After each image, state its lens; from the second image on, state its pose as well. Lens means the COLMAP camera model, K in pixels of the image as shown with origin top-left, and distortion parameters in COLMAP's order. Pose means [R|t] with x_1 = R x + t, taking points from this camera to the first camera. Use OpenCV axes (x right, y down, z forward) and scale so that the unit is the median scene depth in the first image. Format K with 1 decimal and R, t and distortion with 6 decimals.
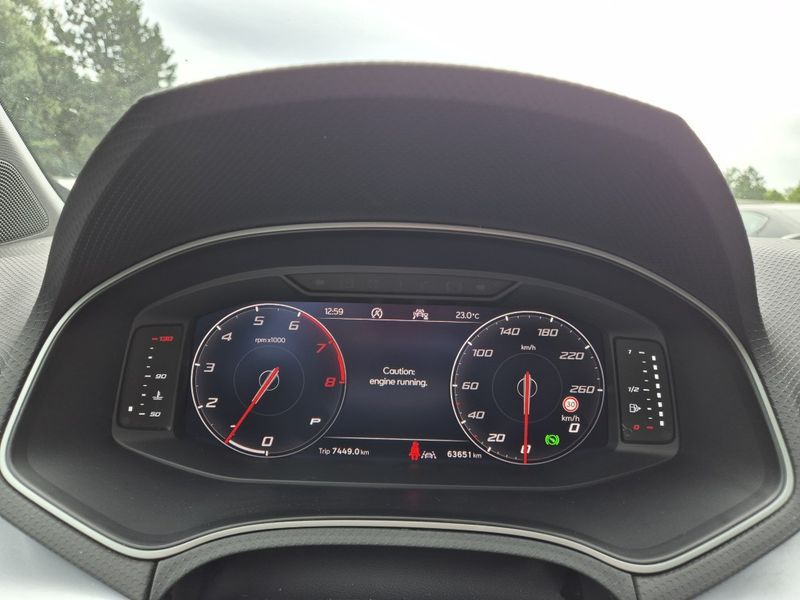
lens RADIAL K [[542.4, 0, 389.1], [0, 542.4, 301.1], [0, 0, 1]] dist [0.074497, -0.071529]
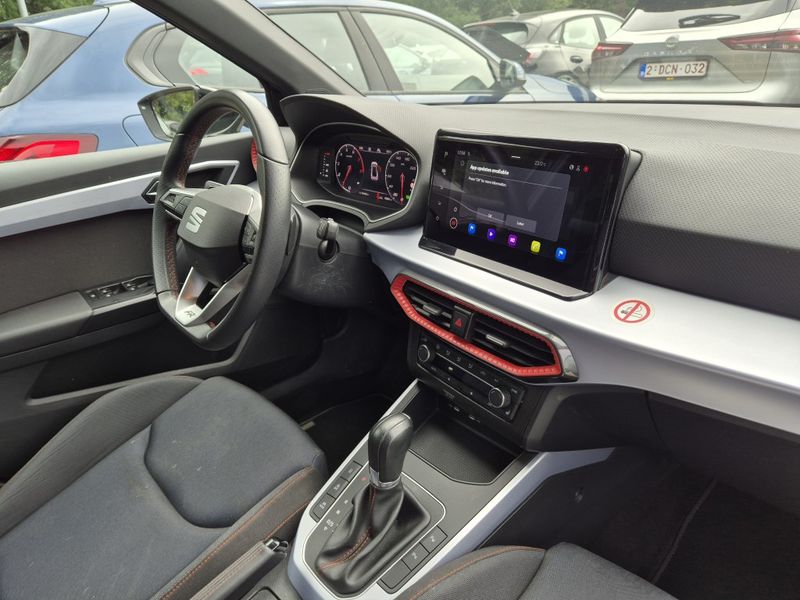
lens RADIAL K [[542.4, 0, 389.1], [0, 542.4, 301.1], [0, 0, 1]] dist [0.074497, -0.071529]
pose [[0.655846, 0.248486, -0.712826, 2.481202], [-0.022656, 0.950326, 0.310432, -0.123410], [0.754554, -0.187446, 0.628897, -1.037080]]
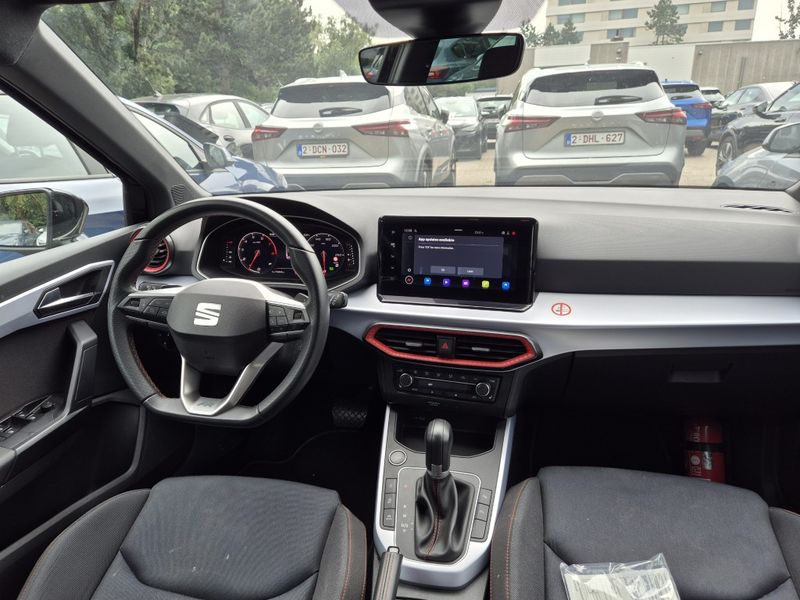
lens RADIAL K [[542.4, 0, 389.1], [0, 542.4, 301.1], [0, 0, 1]] dist [0.074497, -0.071529]
pose [[0.977733, 0.008643, -0.209675, 1.446224], [0.034859, 0.978581, 0.202890, -0.258924], [0.206937, -0.205682, 0.956489, -2.450000]]
